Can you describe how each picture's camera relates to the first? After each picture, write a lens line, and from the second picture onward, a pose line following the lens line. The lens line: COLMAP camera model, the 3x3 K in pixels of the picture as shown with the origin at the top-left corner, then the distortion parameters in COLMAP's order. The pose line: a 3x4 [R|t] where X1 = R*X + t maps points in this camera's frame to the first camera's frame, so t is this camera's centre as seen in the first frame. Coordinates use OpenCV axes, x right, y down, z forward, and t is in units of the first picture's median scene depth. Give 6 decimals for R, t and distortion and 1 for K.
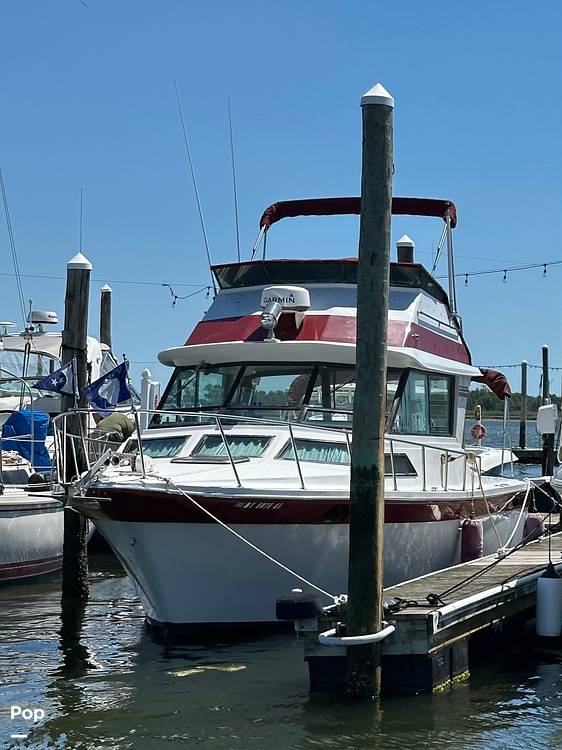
lens RADIAL K [[1070.0, 0, 281.0], [0, 1070.0, 375.0], [0, 0, 1]] dist [0.001472, 0.000243]
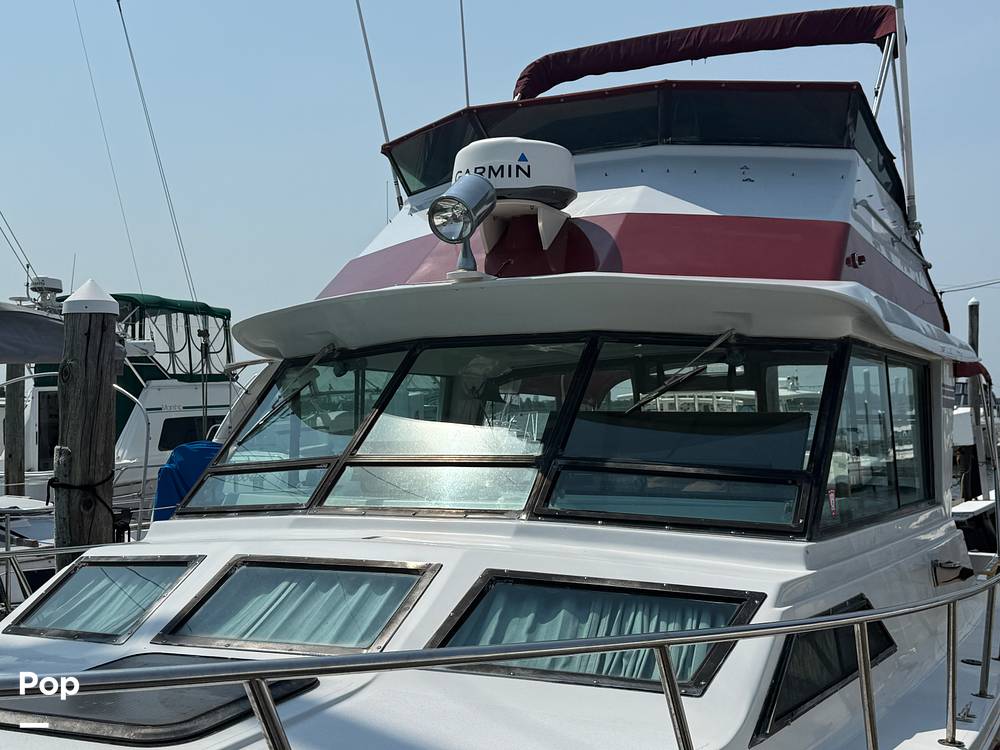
lens RADIAL K [[1226.5, 0, 500.0], [0, 1226.5, 375.0], [0, 0, 1]] dist [-0.004642, -0.003272]
pose [[0.994887, -0.036388, -0.094207, 0.037652], [0.035788, 0.999327, -0.008052, 0.005795], [0.094437, 0.004639, 0.995520, 0.531436]]
